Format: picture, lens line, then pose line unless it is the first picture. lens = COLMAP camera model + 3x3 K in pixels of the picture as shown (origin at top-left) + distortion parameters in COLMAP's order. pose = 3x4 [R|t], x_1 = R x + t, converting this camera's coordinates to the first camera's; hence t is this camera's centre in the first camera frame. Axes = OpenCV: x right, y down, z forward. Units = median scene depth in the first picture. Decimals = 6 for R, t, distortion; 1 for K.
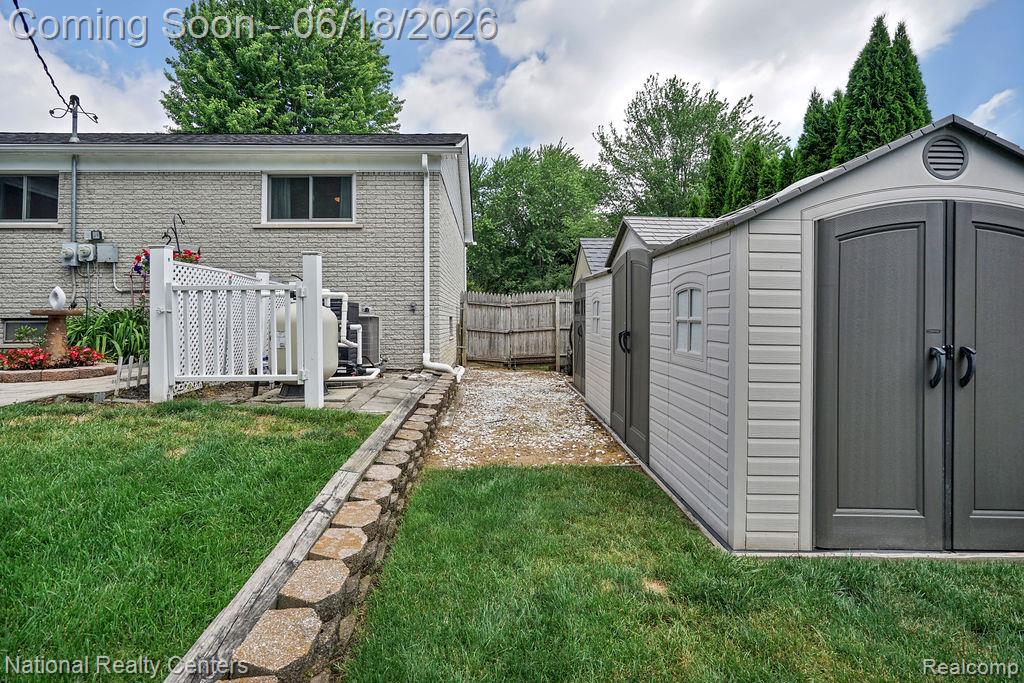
lens RADIAL K [[494.2, 0, 511.2], [0, 494.2, 304.6], [0, 0, 1]] dist [-0.001131, 0.000389]
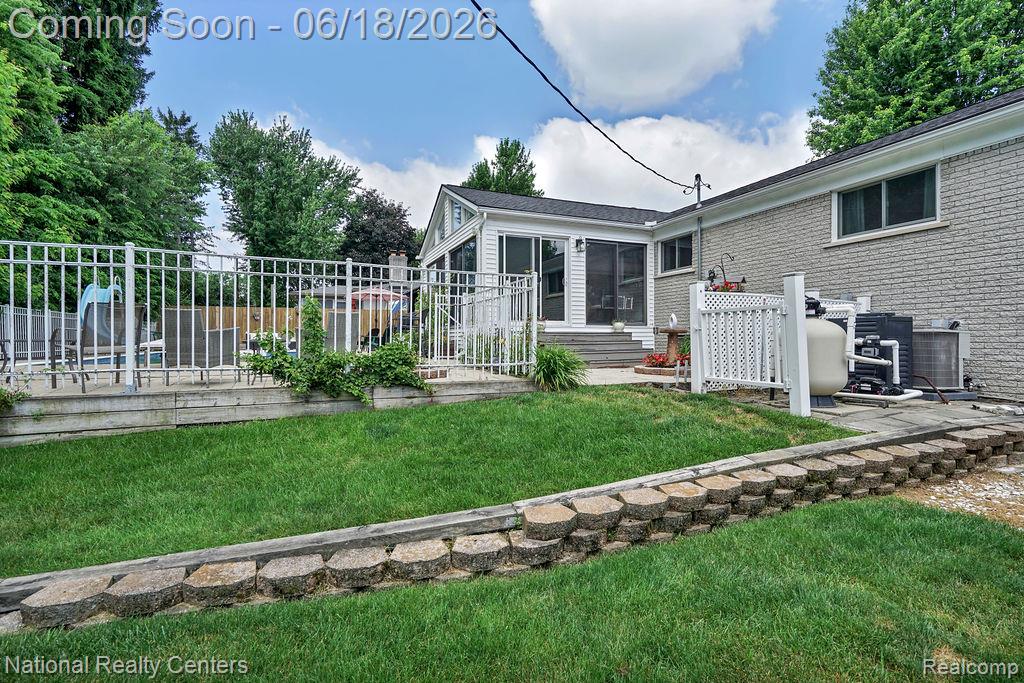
lens RADIAL K [[482.0, 0, 510.2], [0, 482.0, 336.9], [0, 0, 1]] dist [-0.001058, 0.000769]
pose [[0.356155, -0.000198, -0.934427, 0.195296], [0.027217, 0.999578, 0.010162, 0.003966], [0.934030, -0.029052, 0.356010, 0.014743]]
